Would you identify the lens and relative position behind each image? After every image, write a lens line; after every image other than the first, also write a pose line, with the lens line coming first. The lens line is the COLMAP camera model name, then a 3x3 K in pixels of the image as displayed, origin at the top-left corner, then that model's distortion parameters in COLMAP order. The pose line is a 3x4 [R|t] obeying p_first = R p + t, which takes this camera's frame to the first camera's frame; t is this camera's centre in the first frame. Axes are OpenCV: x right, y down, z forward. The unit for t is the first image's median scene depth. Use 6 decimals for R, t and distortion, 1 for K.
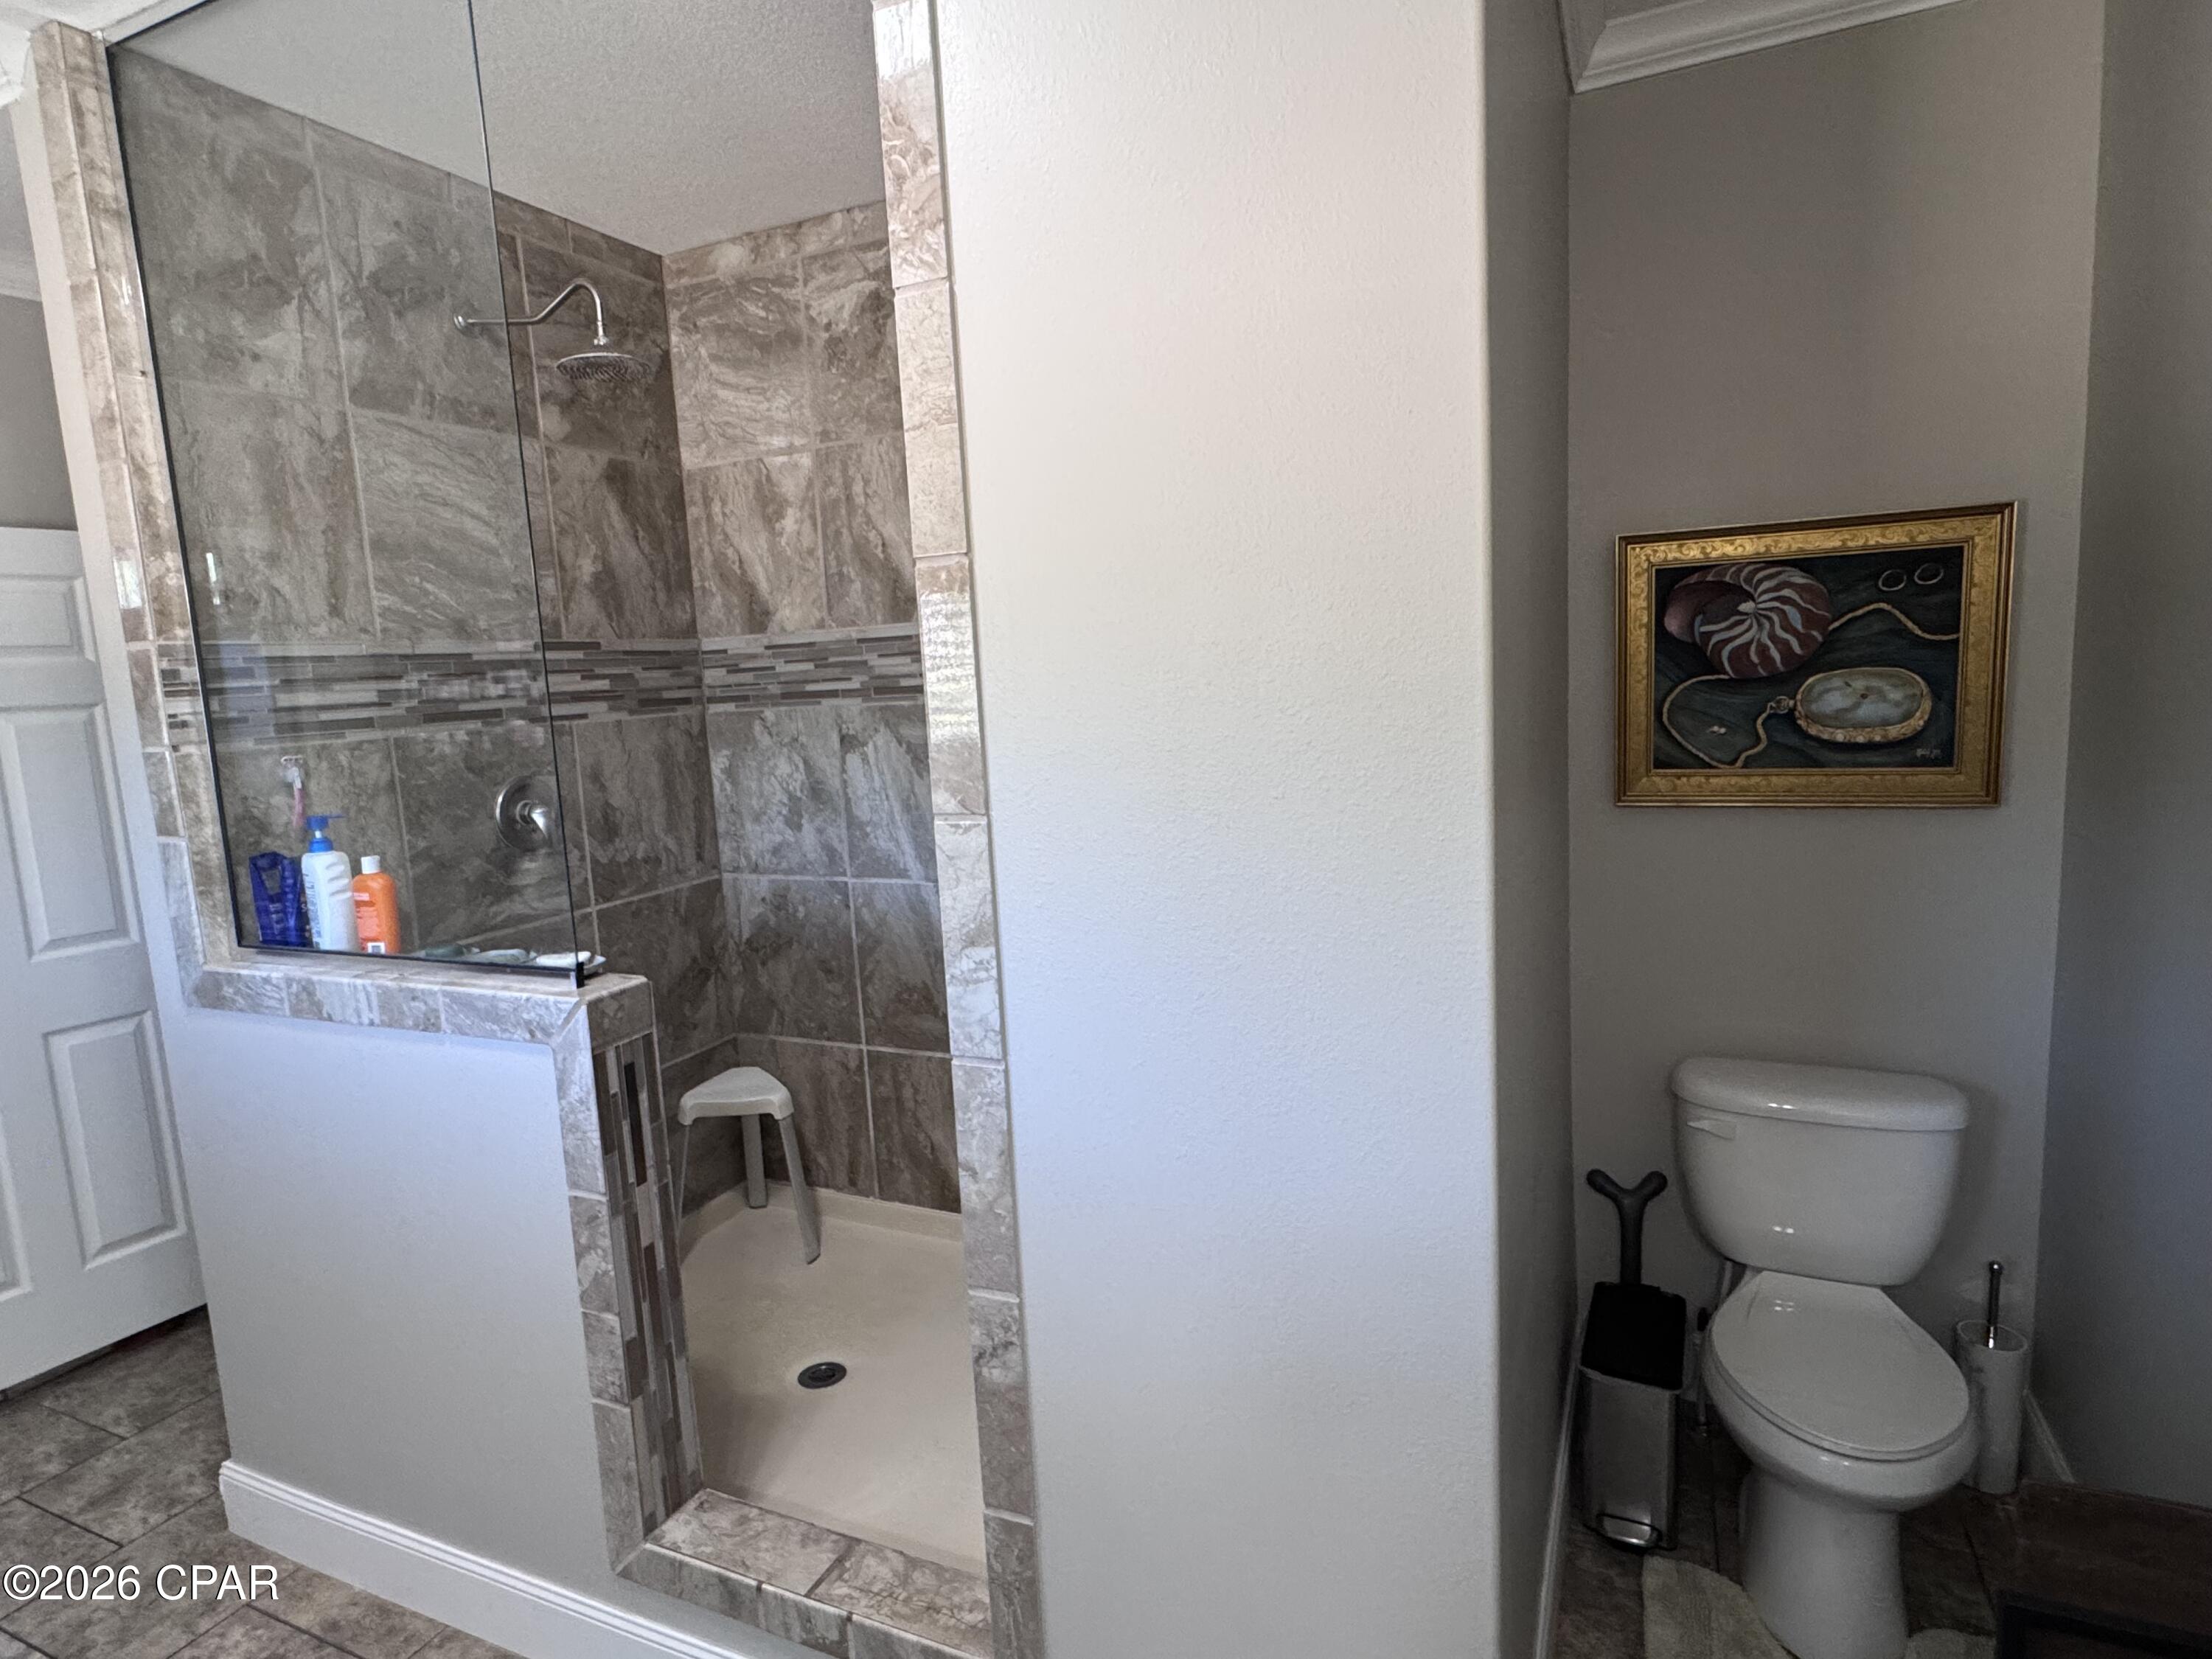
lens RADIAL K [[1181.5, 0, 1106.7], [0, 1181.5, 831.7], [0, 0, 1]] dist [0.000596, 0.000129]
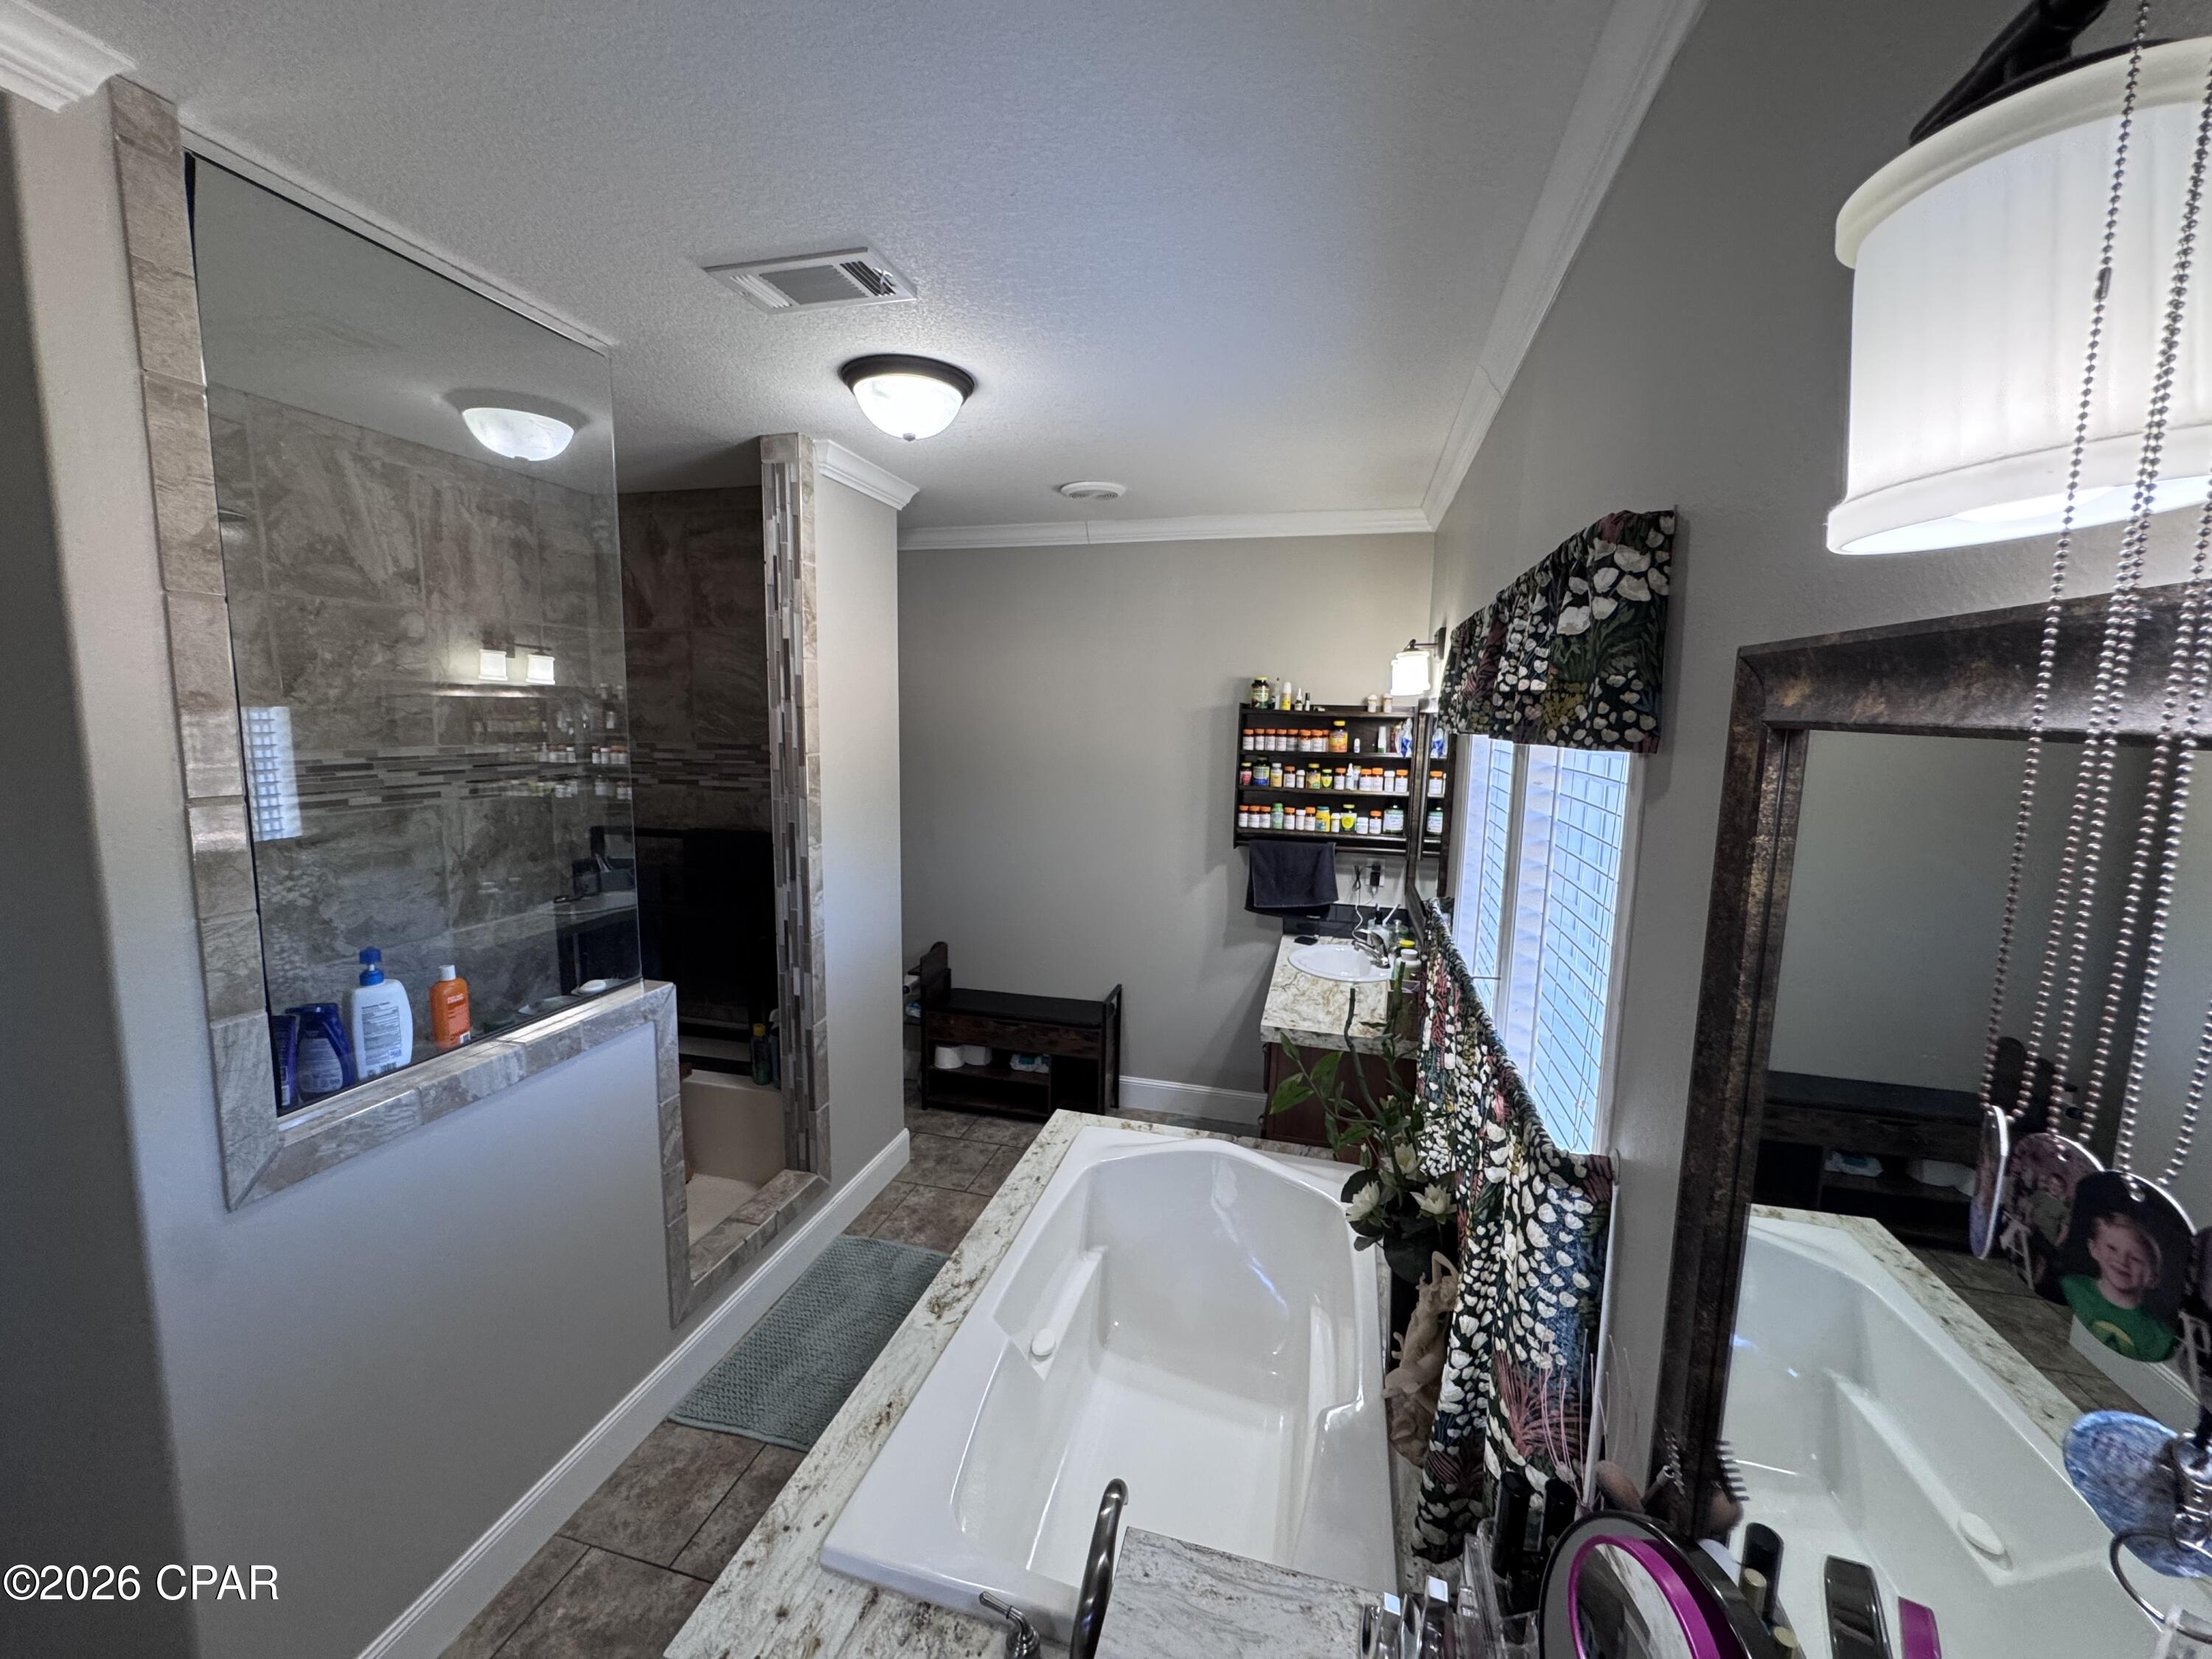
lens RADIAL K [[883.6, 0, 1102.7], [0, 883.6, 827.2], [0, 0, 1]] dist [0.002317, 0.000058]
pose [[-0.173094, -0.080368, 0.981621, -1.613857], [0.114946, 0.988206, 0.101176, -0.133274], [-0.978175, 0.130346, -0.161815, 0.475143]]
